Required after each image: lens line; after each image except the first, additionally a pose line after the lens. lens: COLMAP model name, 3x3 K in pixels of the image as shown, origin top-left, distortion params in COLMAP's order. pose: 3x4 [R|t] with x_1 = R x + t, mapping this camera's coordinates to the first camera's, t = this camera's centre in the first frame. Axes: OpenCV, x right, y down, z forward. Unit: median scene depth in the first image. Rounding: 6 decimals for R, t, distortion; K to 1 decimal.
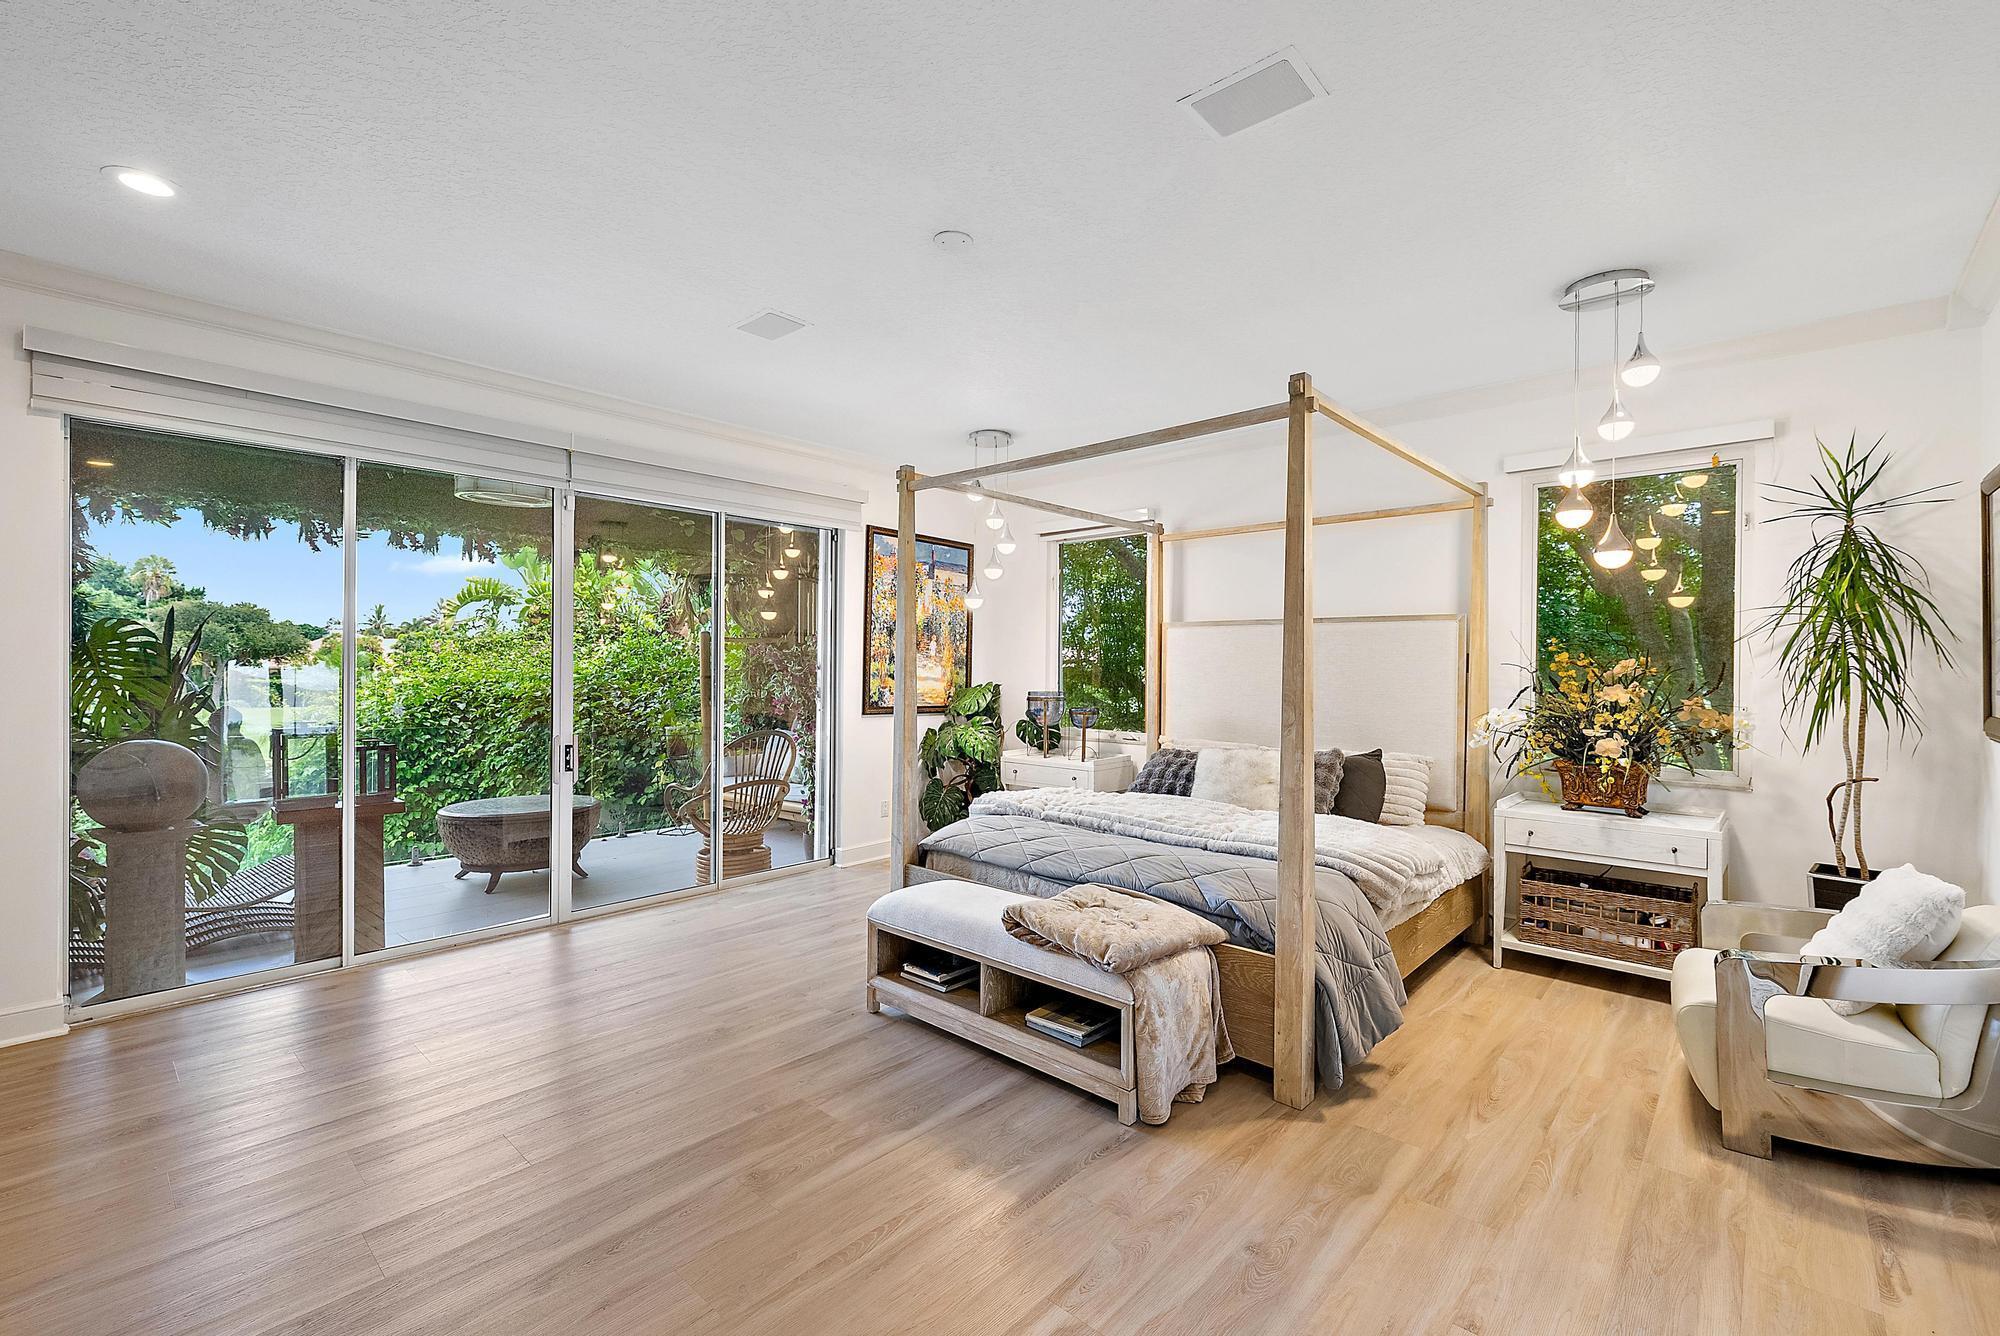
lens RADIAL K [[864.5, 0, 997.7], [0, 864.5, 669.5], [0, 0, 1]] dist [0.016075, 0.000077]
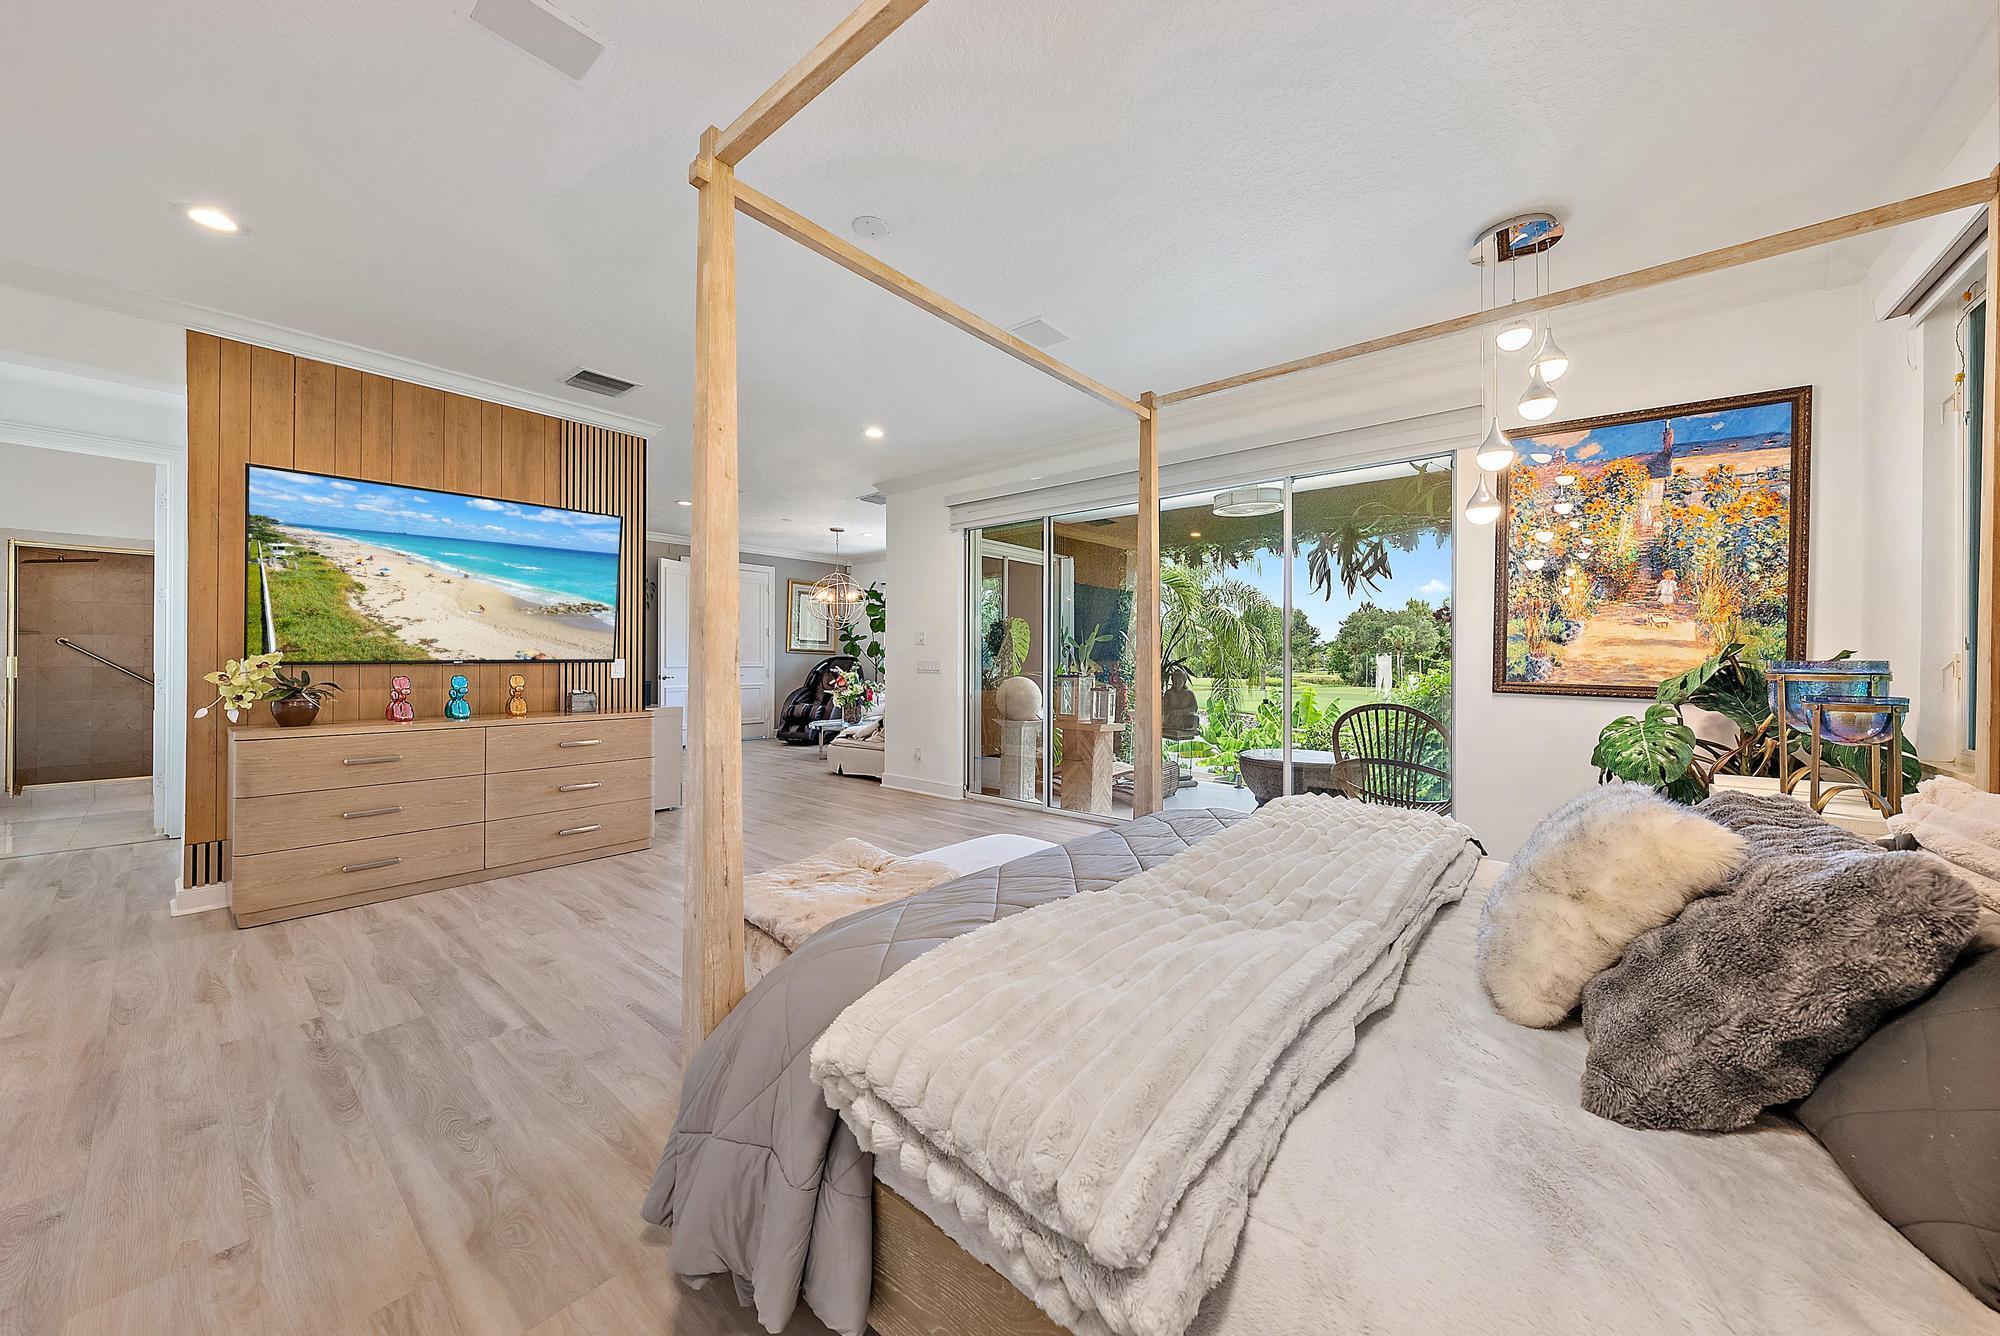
lens RADIAL K [[702.0, 0, 1004.8], [0, 702.0, 656.2], [0, 0, 1]] dist [-0.000895, 0.000561]
pose [[0.048307, -0.012933, -0.998749, 0.579560], [-0.012810, 0.999826, -0.013567, 0.048853], [0.998750, 0.013450, 0.048133, 0.775093]]
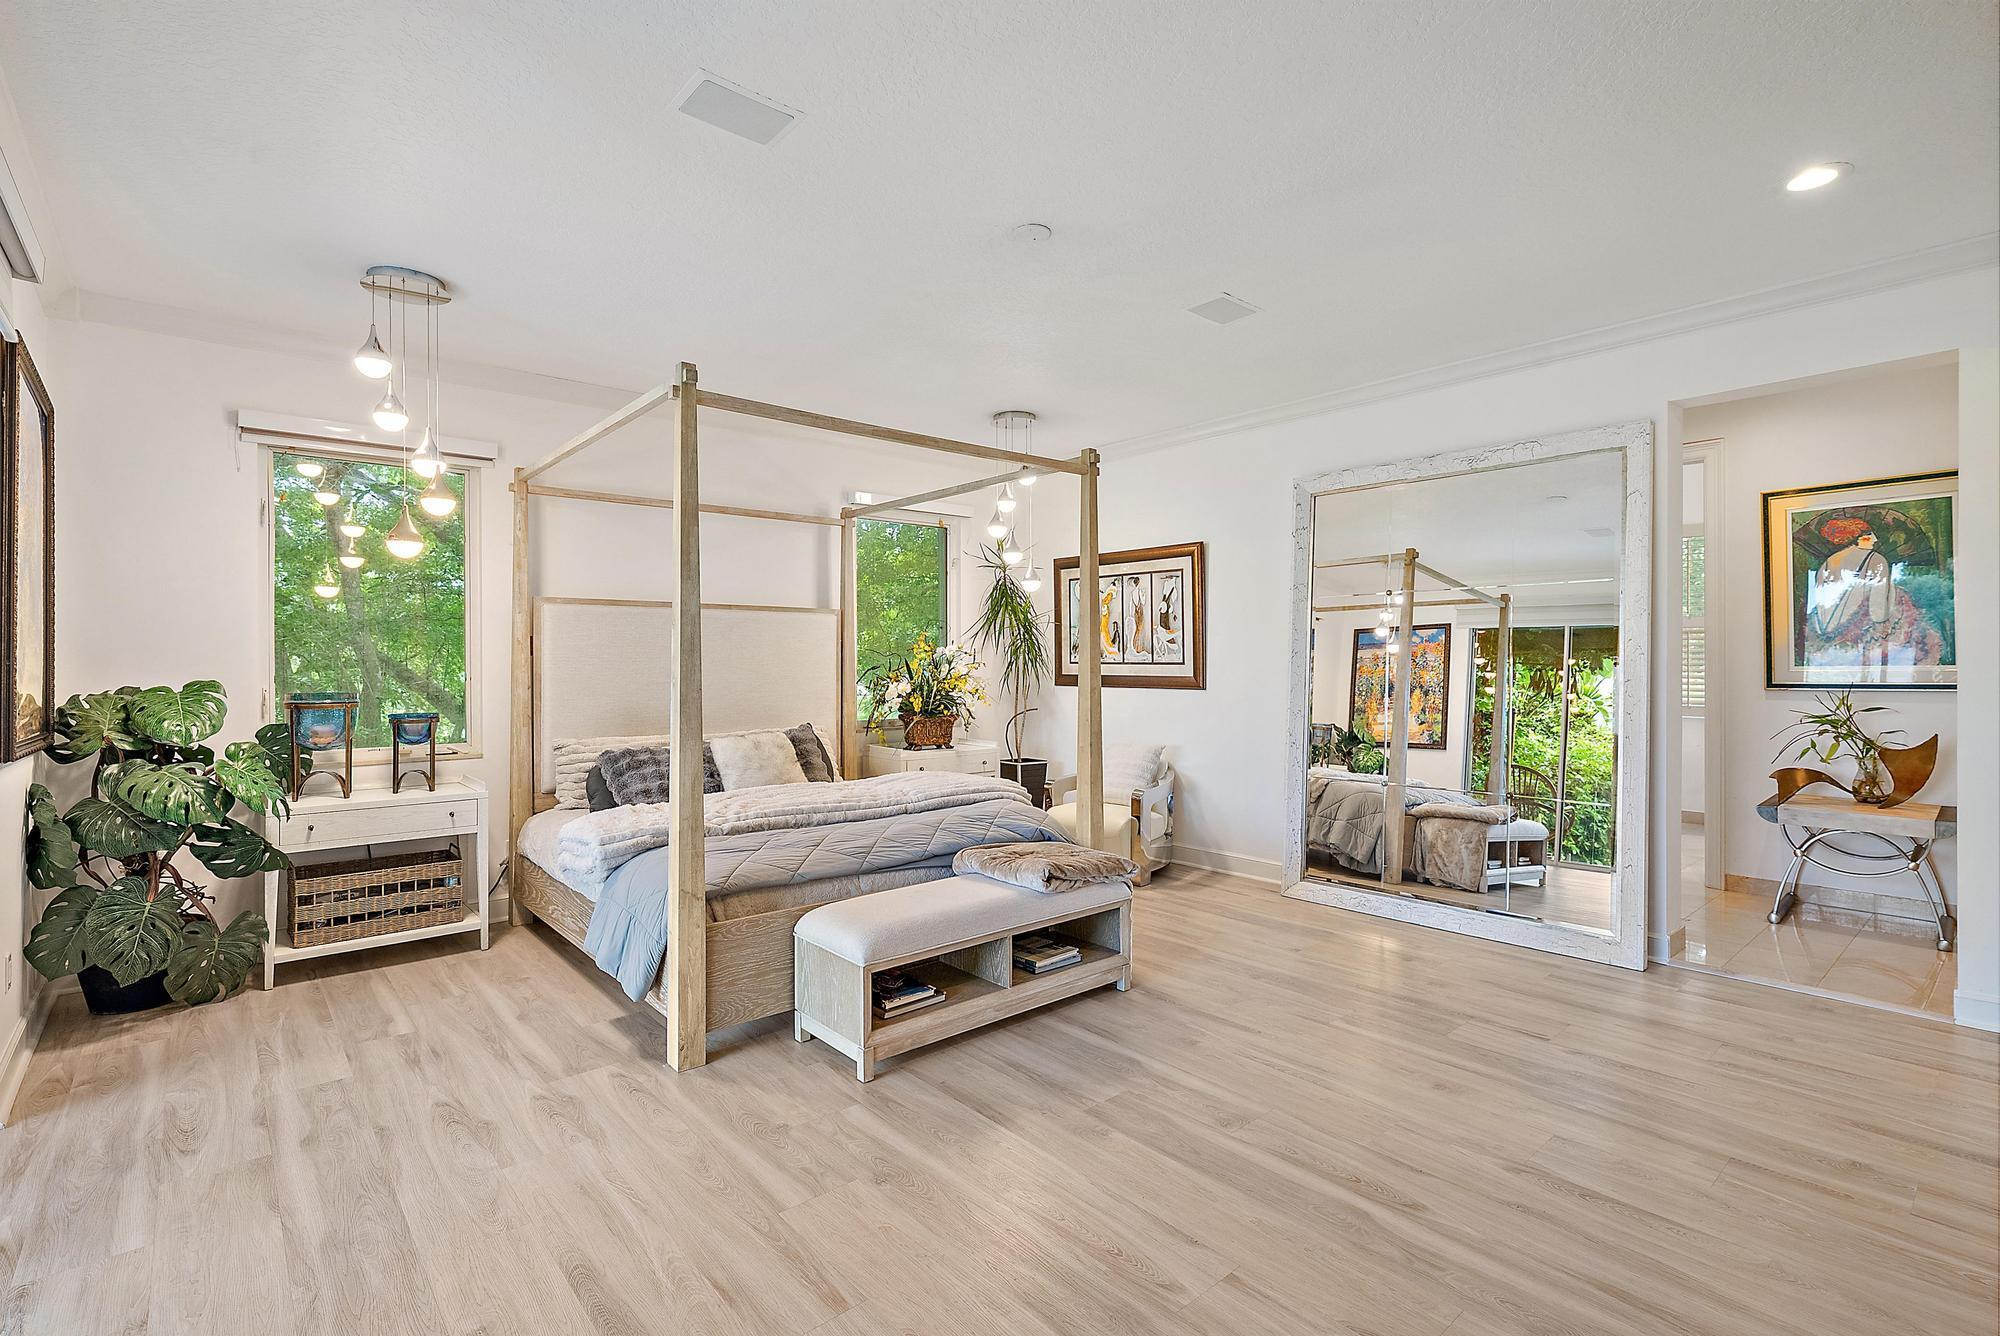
lens RADIAL K [[932.9, 0, 993.2], [0, 932.9, 663.2], [0, 0, 1]] dist [0.000495, -0.000142]
pose [[0.129590, -0.013634, 0.991474, -0.787237], [0.018232, 0.999769, 0.011365, 0.003449], [-0.991400, 0.016604, 0.129809, 0.620485]]
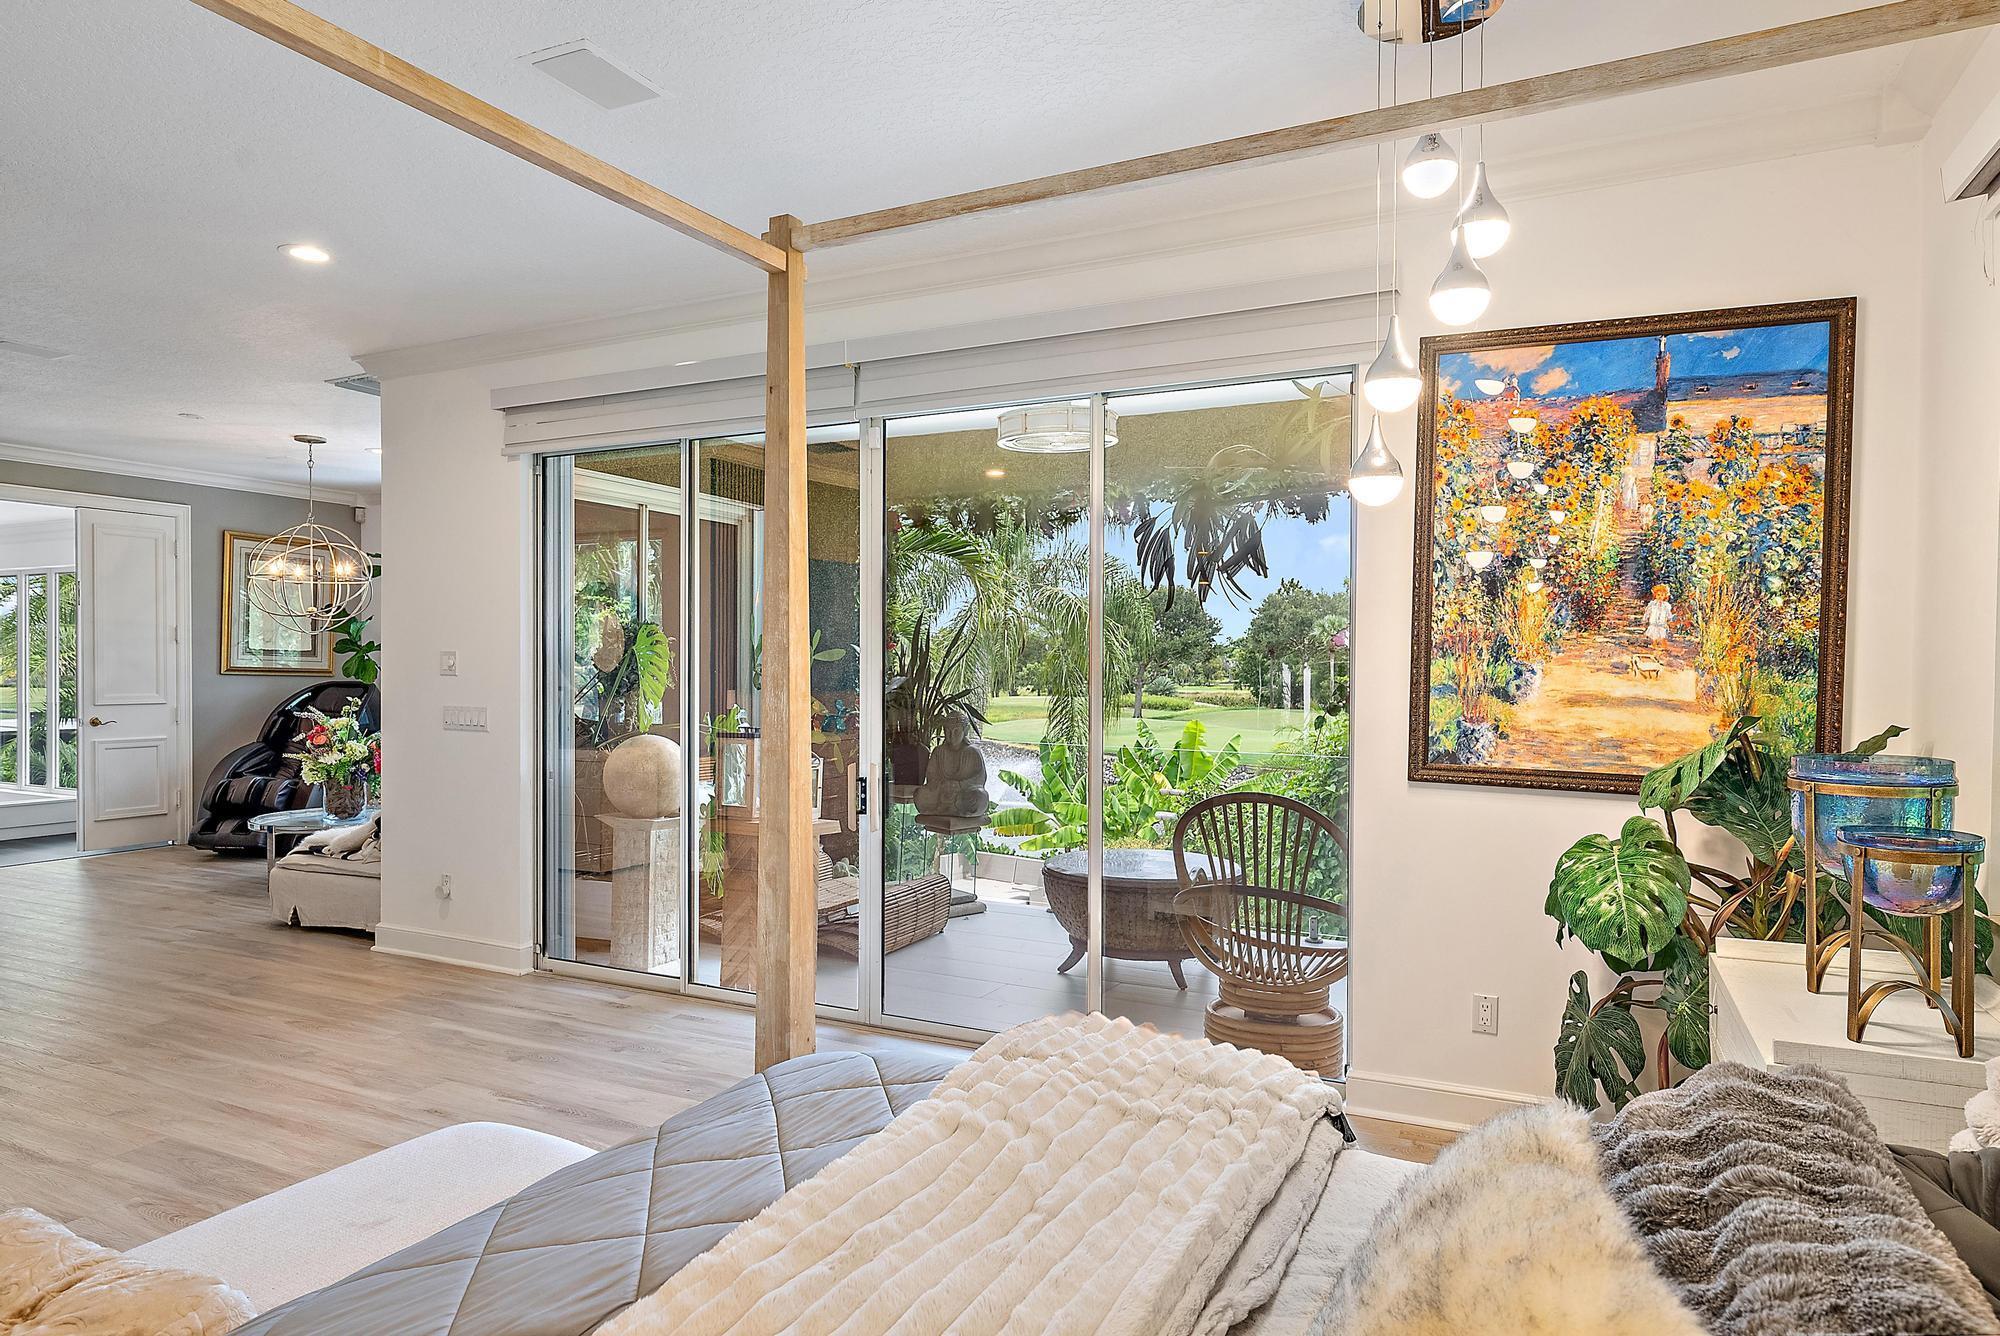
lens RADIAL K [[1167.0, 0, 1001.0], [0, 1167.0, 679.8], [0, 0, 1]] dist [0.012279, -0.003032]
pose [[0.277297, 0.004082, -0.960776, 0.484860], [-0.011058, 0.999938, 0.001056, 0.004957], [0.960721, 0.010332, 0.277325, 0.889592]]
